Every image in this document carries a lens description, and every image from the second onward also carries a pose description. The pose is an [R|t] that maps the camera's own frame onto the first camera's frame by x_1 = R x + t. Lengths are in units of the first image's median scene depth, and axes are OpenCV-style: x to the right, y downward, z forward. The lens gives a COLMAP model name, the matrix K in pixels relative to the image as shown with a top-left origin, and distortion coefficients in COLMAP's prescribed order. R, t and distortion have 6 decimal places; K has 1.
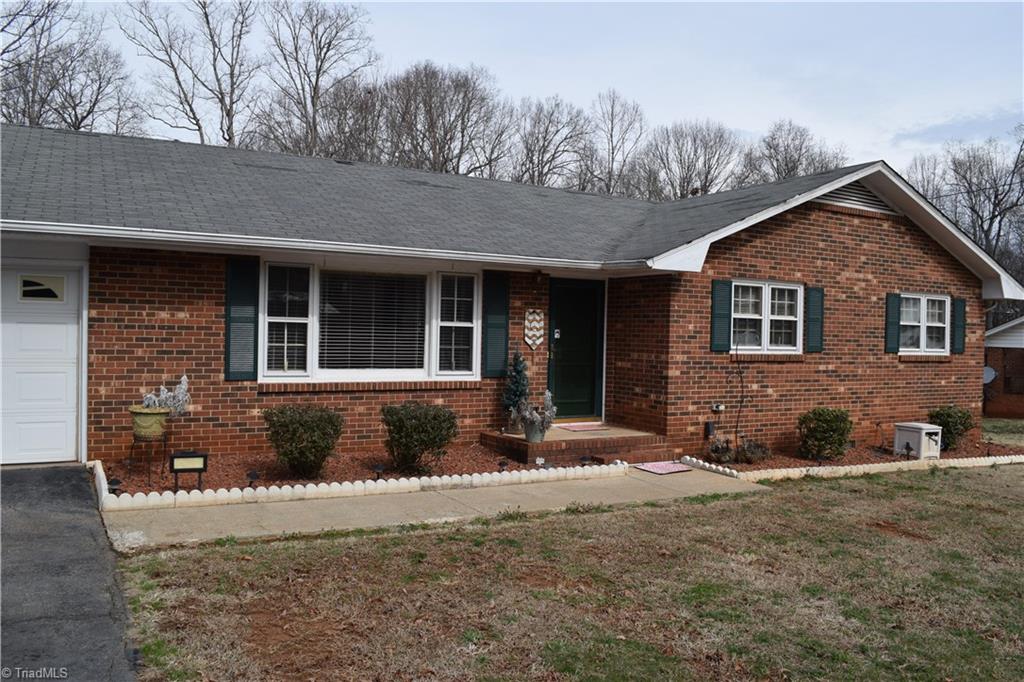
lens RADIAL K [[807.3, 0, 512.0], [0, 807.3, 341.0], [0, 0, 1]] dist [-0.079271, 0.004591]
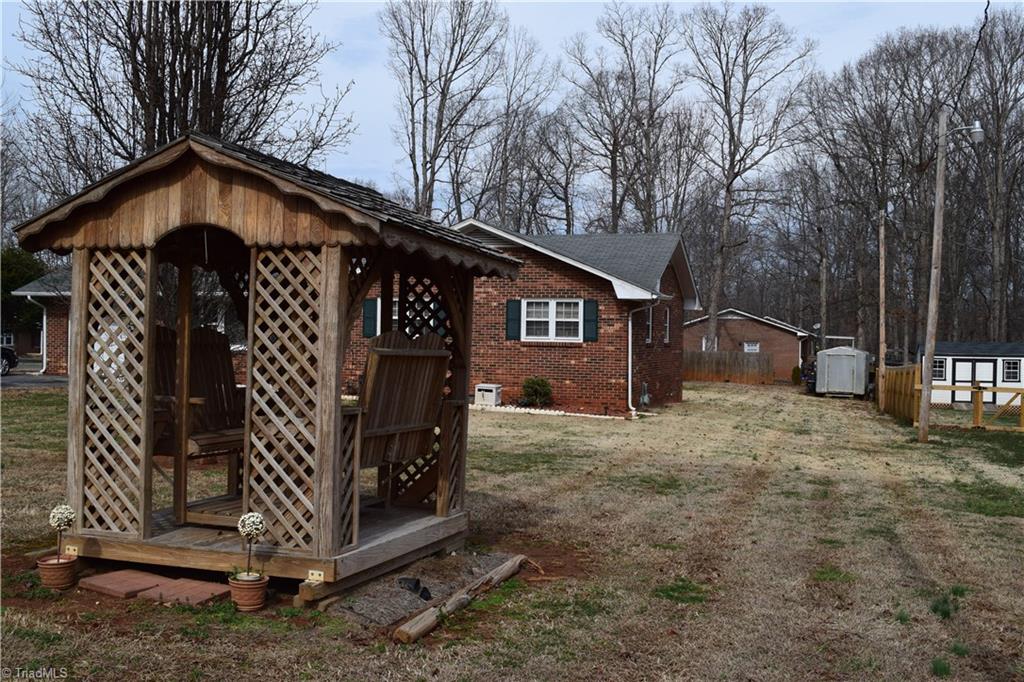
lens RADIAL K [[989.6, 0, 512.0], [0, 989.6, 341.0], [0, 0, 1]] dist [-0.048238, 0.003225]
pose [[0.666183, -0.003548, -0.745780, 1.925429], [-0.008488, 0.999888, -0.012340, 0.041750], [0.745740, 0.014551, 0.666078, -0.246669]]
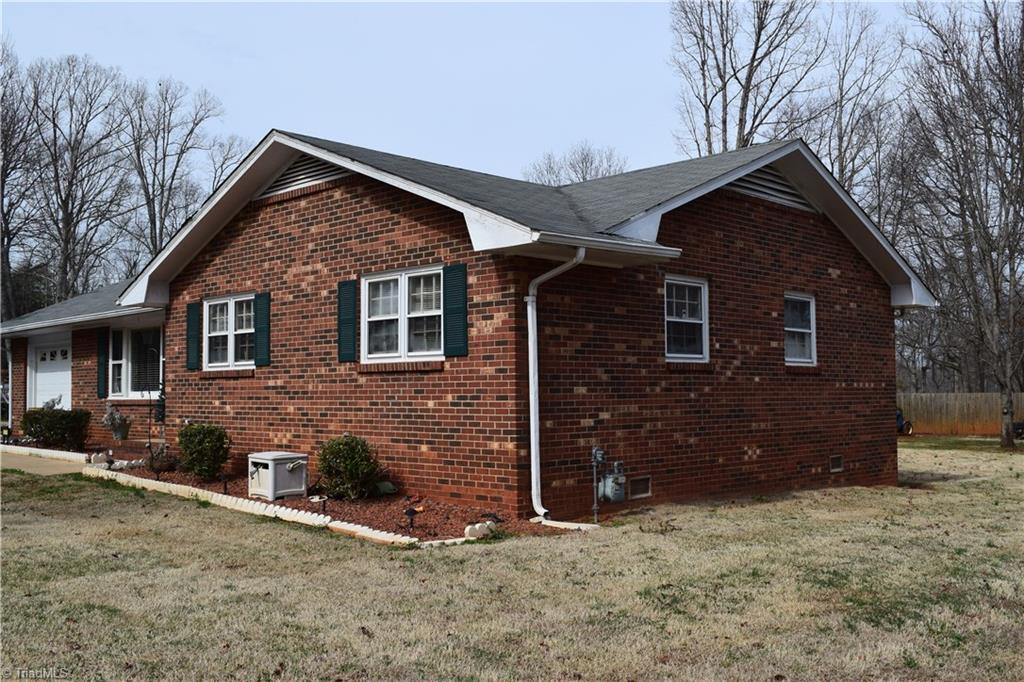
lens RADIAL K [[989.6, 0, 512.0], [0, 989.6, 341.0], [0, 0, 1]] dist [-0.048238, 0.003225]
pose [[0.271770, -0.075216, -0.959418, 1.446897], [0.005440, 0.997045, -0.076624, 0.069115], [0.962347, 0.015605, 0.271376, 0.927651]]
